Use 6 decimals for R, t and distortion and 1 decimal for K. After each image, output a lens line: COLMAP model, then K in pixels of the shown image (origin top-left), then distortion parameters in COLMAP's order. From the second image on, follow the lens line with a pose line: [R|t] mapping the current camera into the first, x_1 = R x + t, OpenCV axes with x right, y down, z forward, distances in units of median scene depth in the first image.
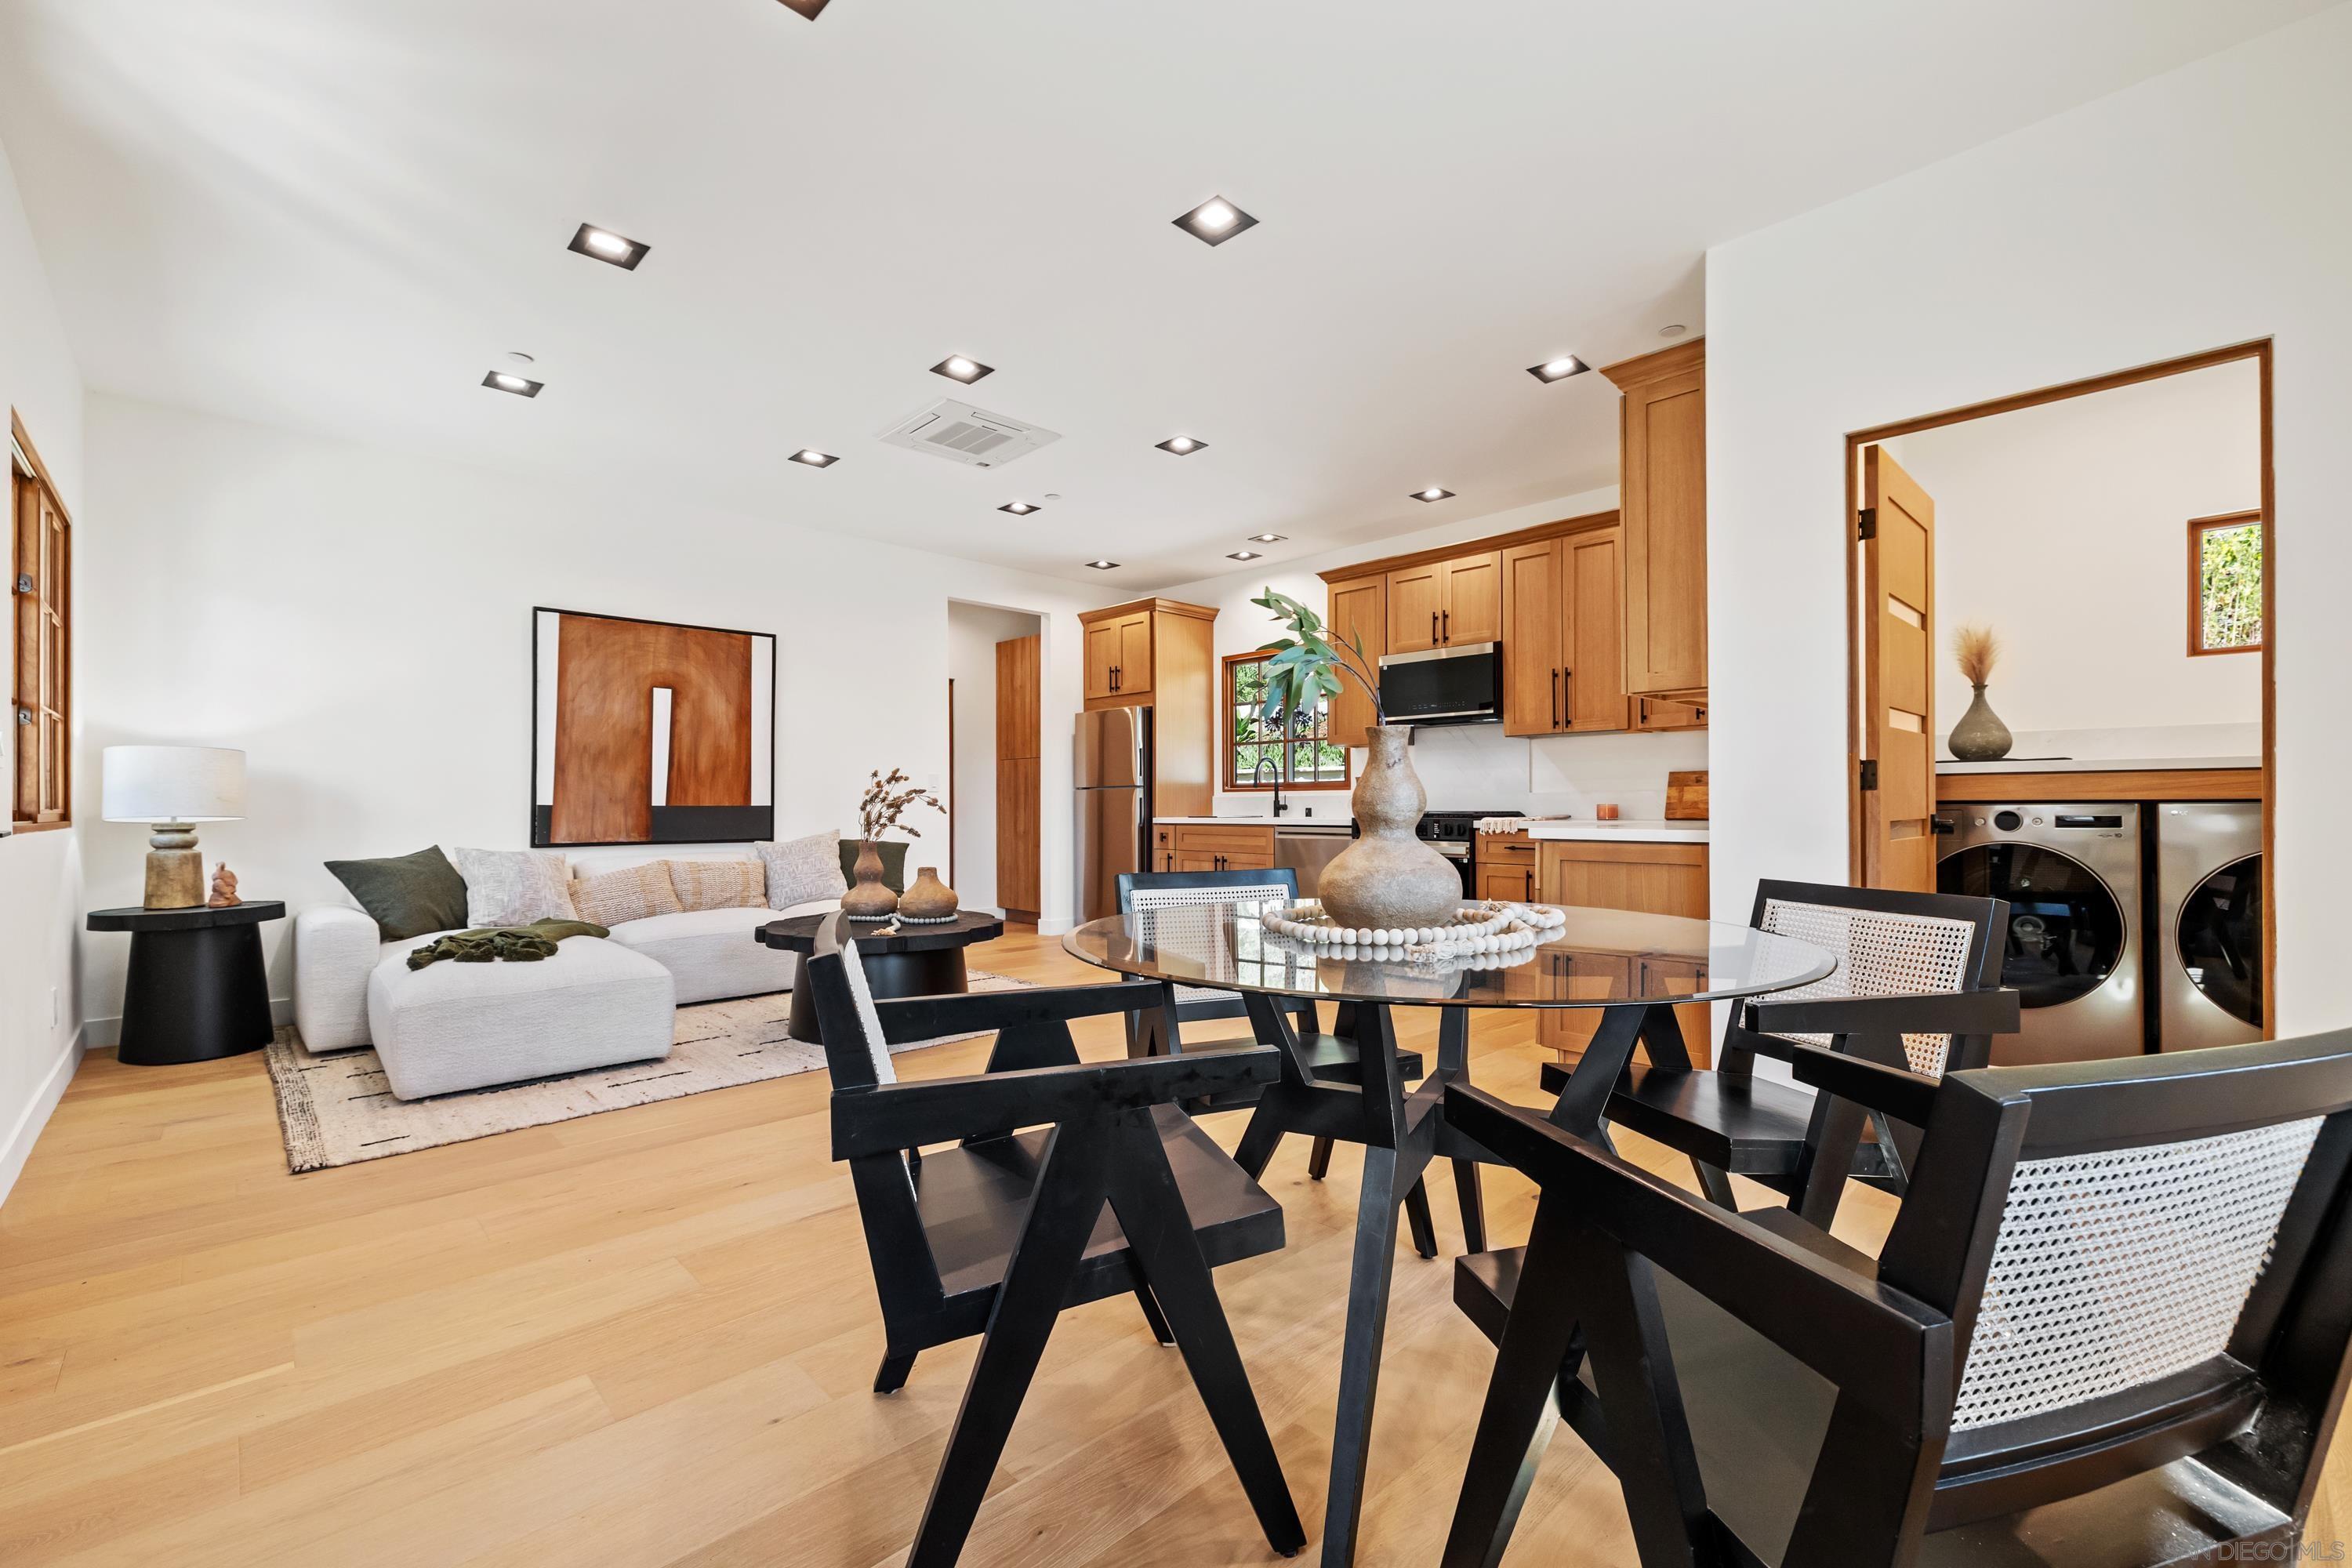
lens RADIAL K [[1001.0, 0, 1177.5], [0, 1001.0, 794.3], [0, 0, 1]] dist [0.001462, -0.000253]
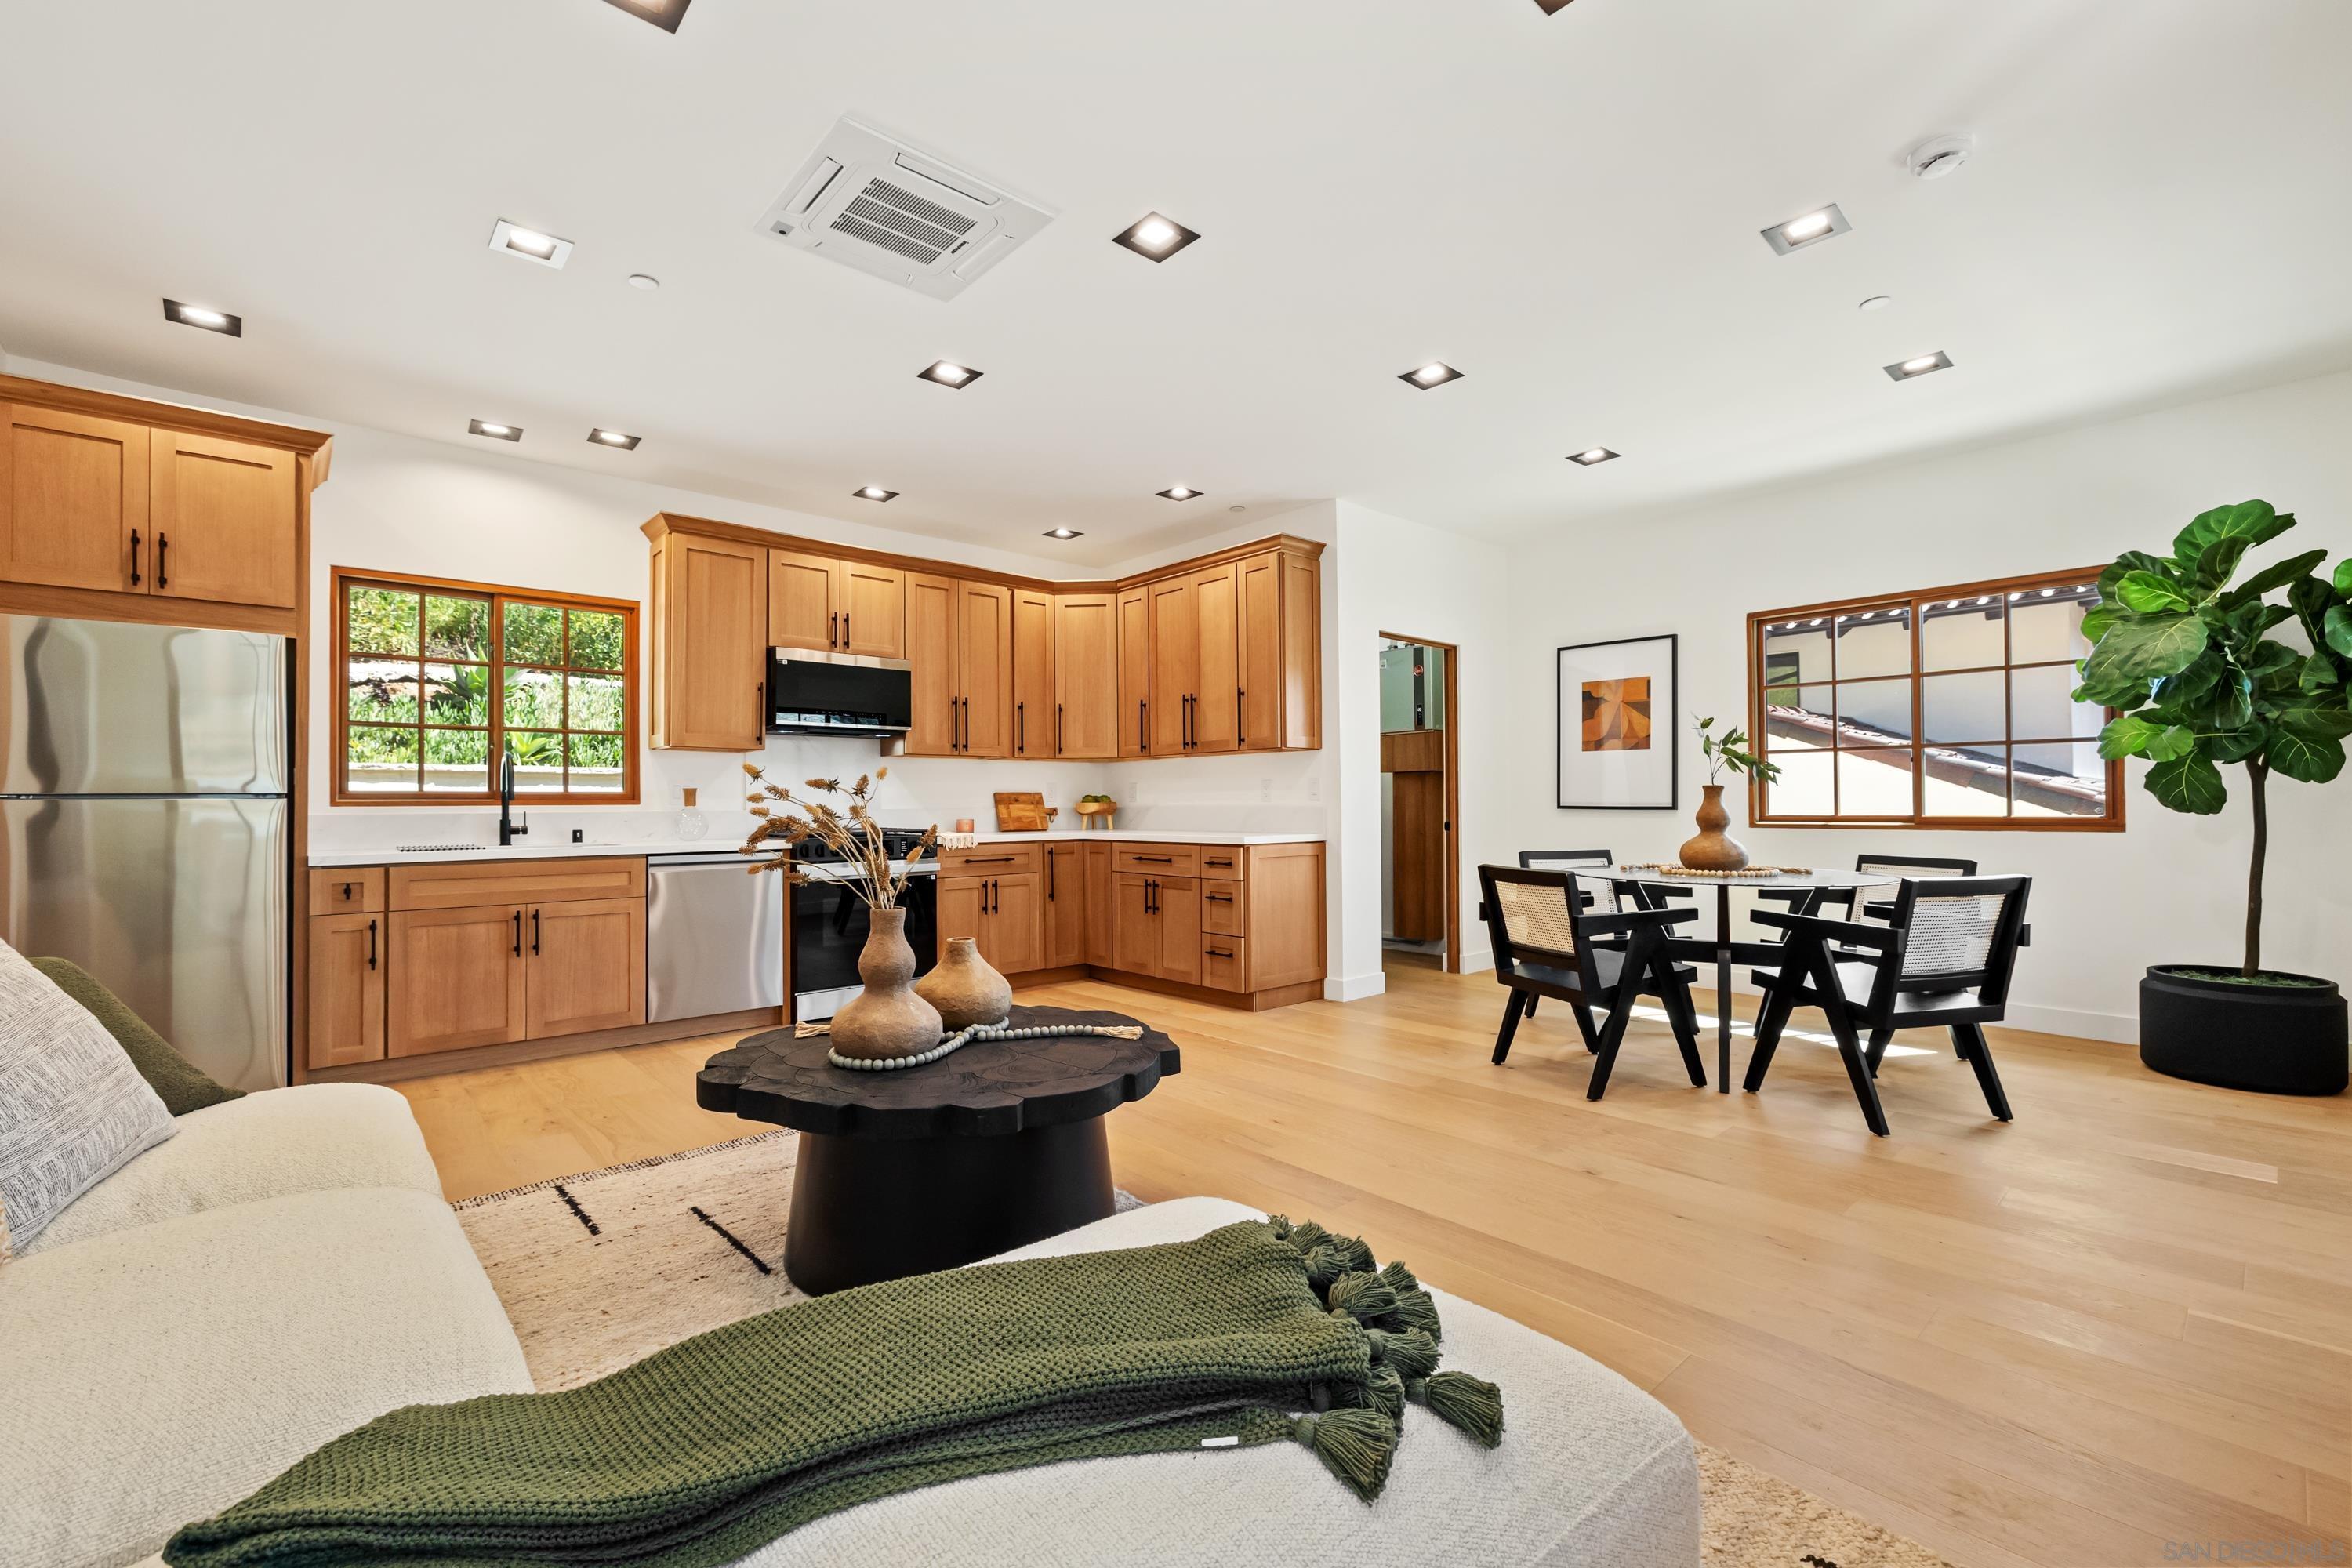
lens RADIAL K [[1001.0, 0, 1177.0], [0, 1001.0, 794.1], [0, 0, 1]] dist [0.001462, -0.000253]
pose [[0.025650, 0.016771, 0.999530, -0.621036], [-0.001281, 0.999859, -0.016744, -0.000303], [-0.999670, -0.000851, 0.025668, 0.633957]]
